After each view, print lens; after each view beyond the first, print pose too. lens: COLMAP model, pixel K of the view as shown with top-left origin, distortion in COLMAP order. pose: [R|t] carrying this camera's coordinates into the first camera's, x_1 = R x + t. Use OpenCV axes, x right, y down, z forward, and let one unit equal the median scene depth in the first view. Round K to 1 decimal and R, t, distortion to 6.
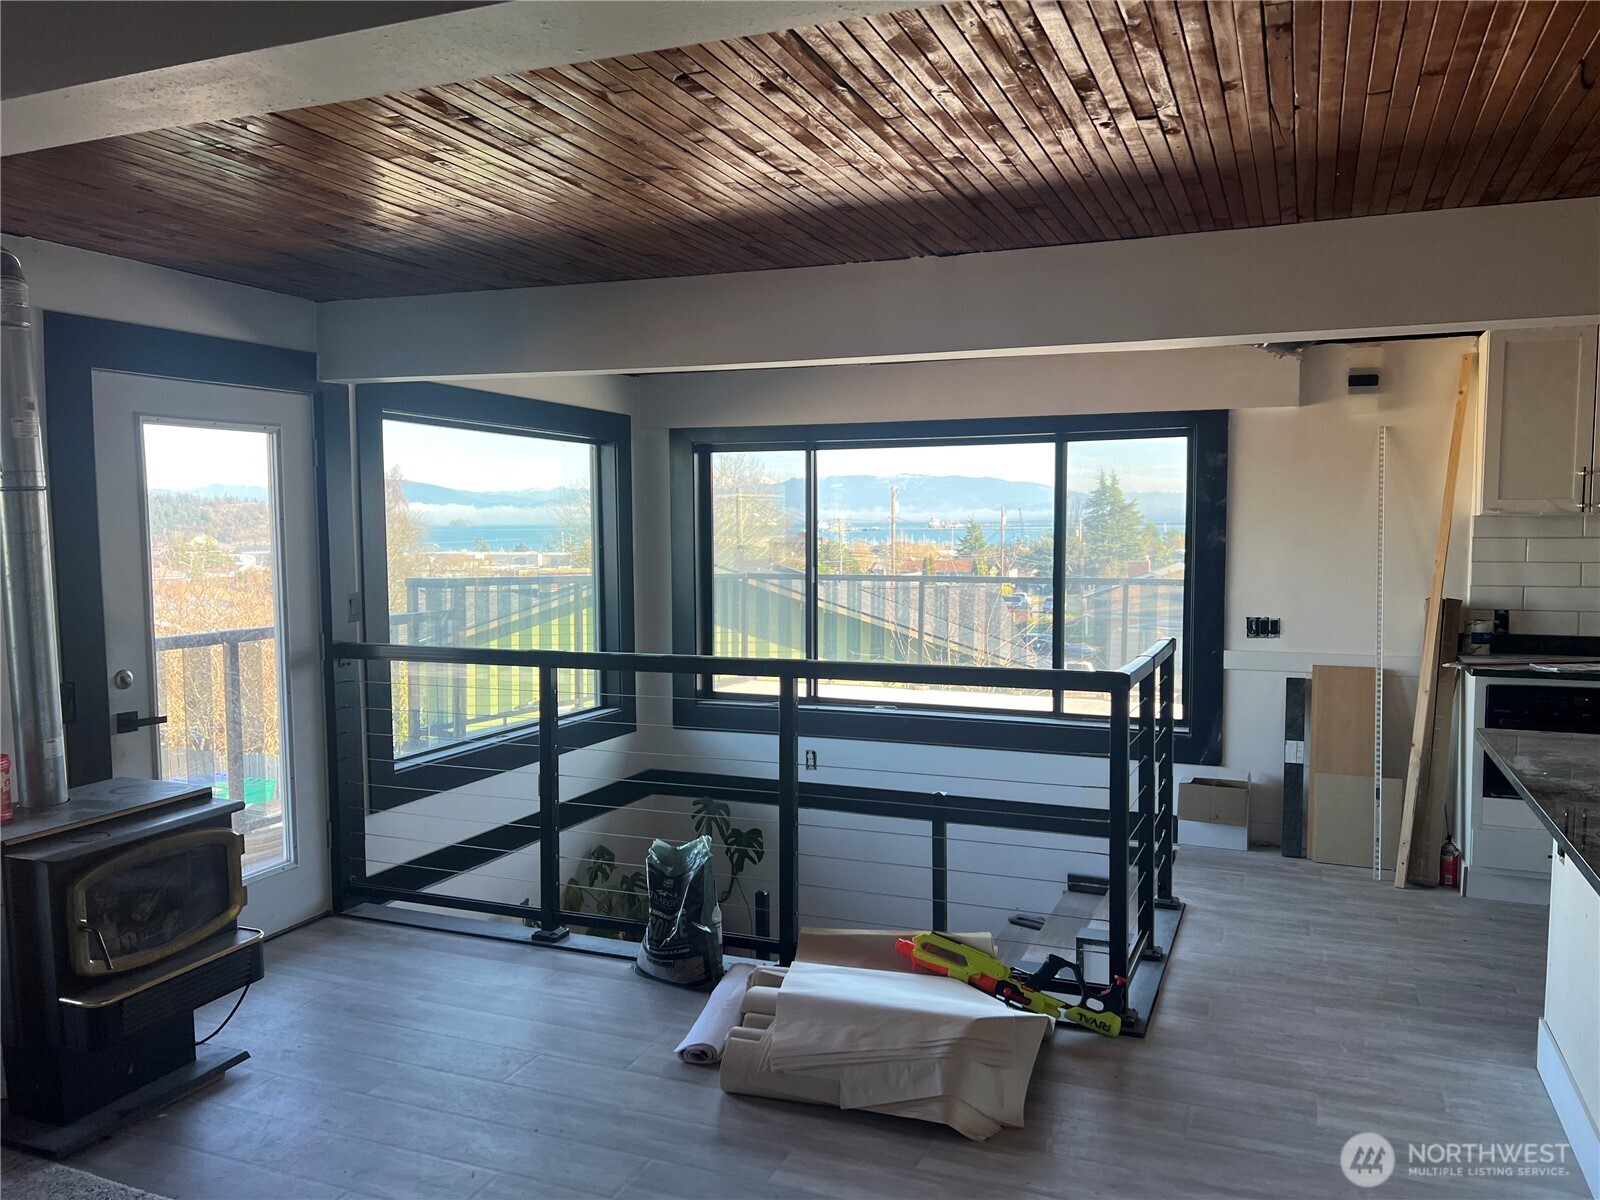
lens RADIAL K [[1195.9, 0, 800.9], [0, 1195.9, 611.6], [0, 0, 1]] dist [0.049587, -0.053928]
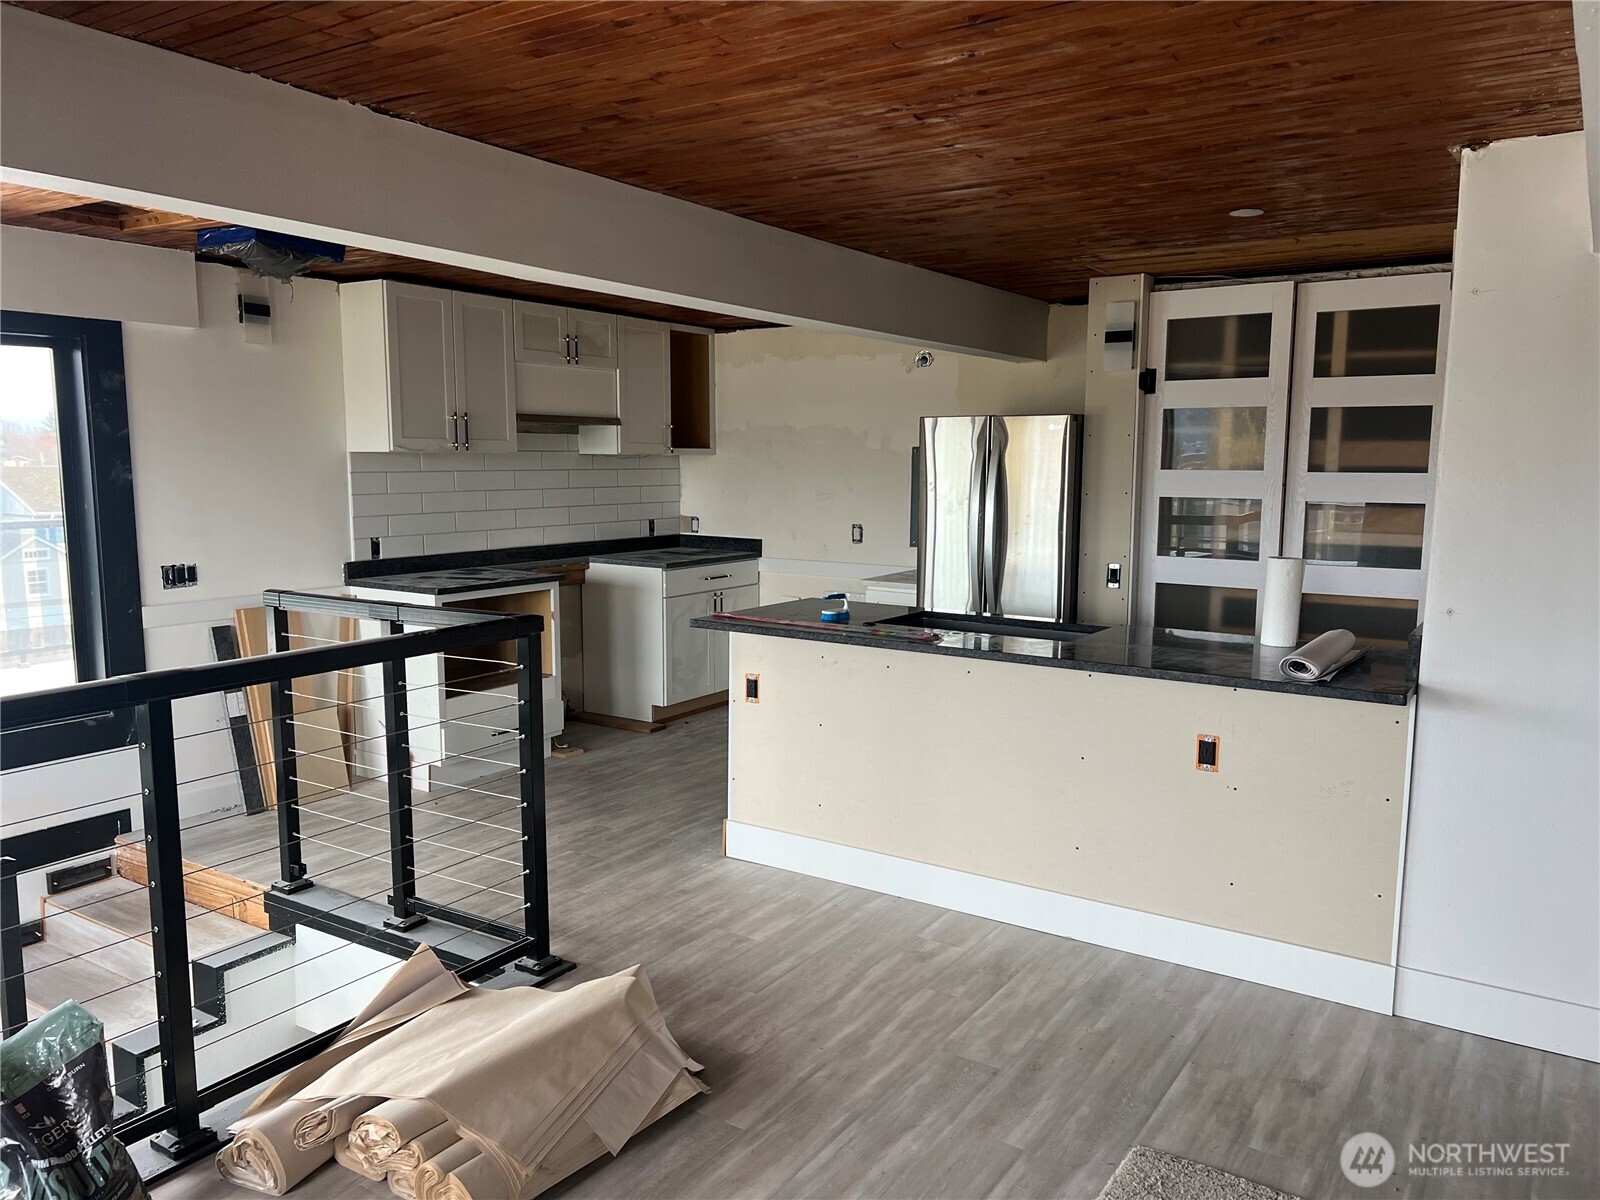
lens RADIAL K [[1195.9, 0, 791.2], [0, 1195.9, 605.0], [0, 0, 1]] dist [0.049587, -0.053928]
pose [[0.189531, -0.118868, 0.974653, -0.415397], [0.069994, 0.991755, 0.107343, -0.030339], [-0.979377, 0.047875, 0.196288, 0.395818]]
